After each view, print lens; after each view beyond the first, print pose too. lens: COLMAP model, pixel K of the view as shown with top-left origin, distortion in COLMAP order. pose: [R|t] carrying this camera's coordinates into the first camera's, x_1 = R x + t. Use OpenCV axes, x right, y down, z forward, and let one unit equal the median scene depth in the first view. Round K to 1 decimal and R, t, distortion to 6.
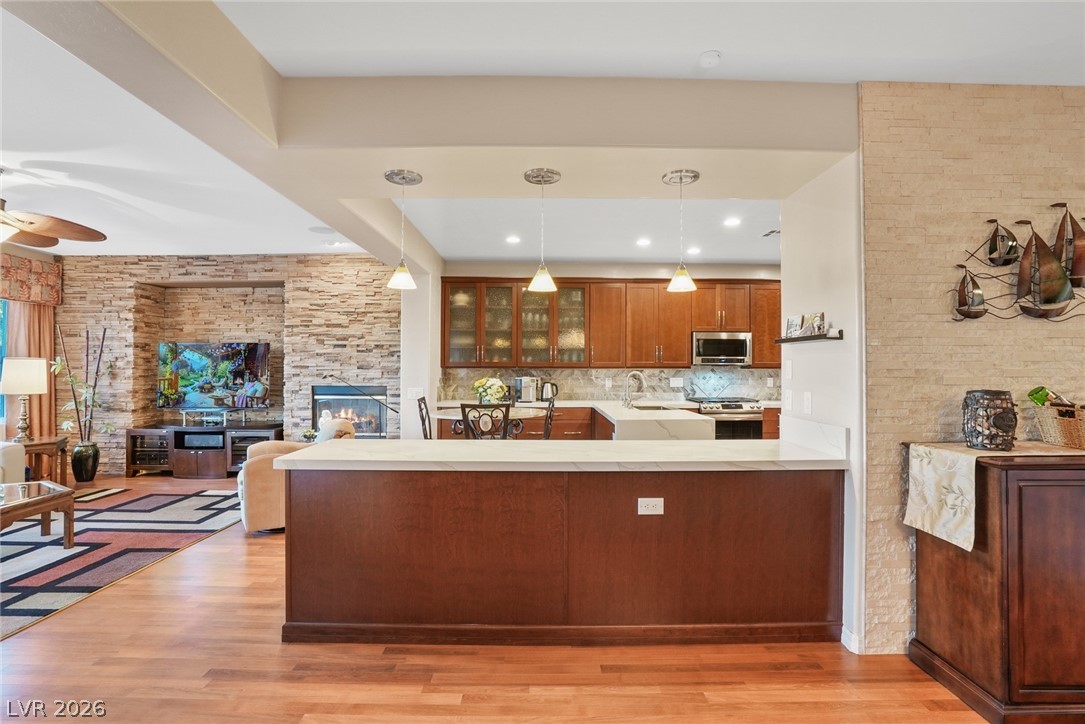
lens RADIAL K [[507.0, 0, 542.8], [0, 507.0, 359.9], [0, 0, 1]] dist [-0.056942, 0.019269]
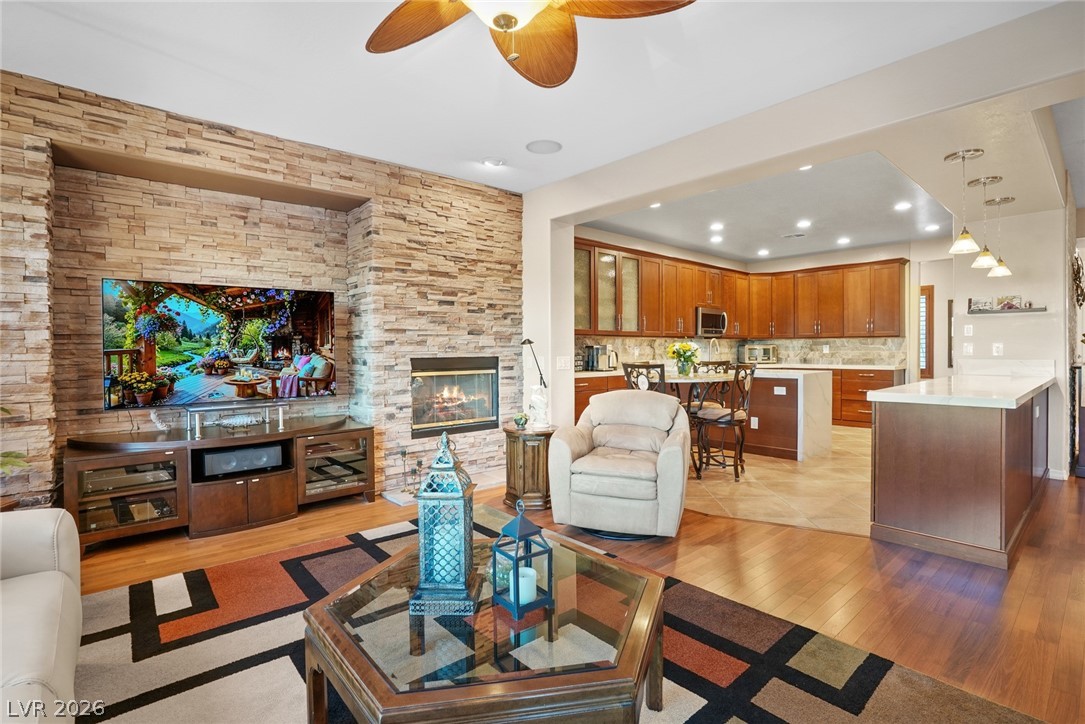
lens RADIAL K [[507.0, 0, 553.3], [0, 507.0, 353.3], [0, 0, 1]] dist [-0.056942, 0.019269]
pose [[0.750197, -0.012699, 0.661093, -0.777327], [-0.000474, 0.999805, 0.019743, 0.031152], [-0.661214, -0.015125, 0.750044, 0.346774]]
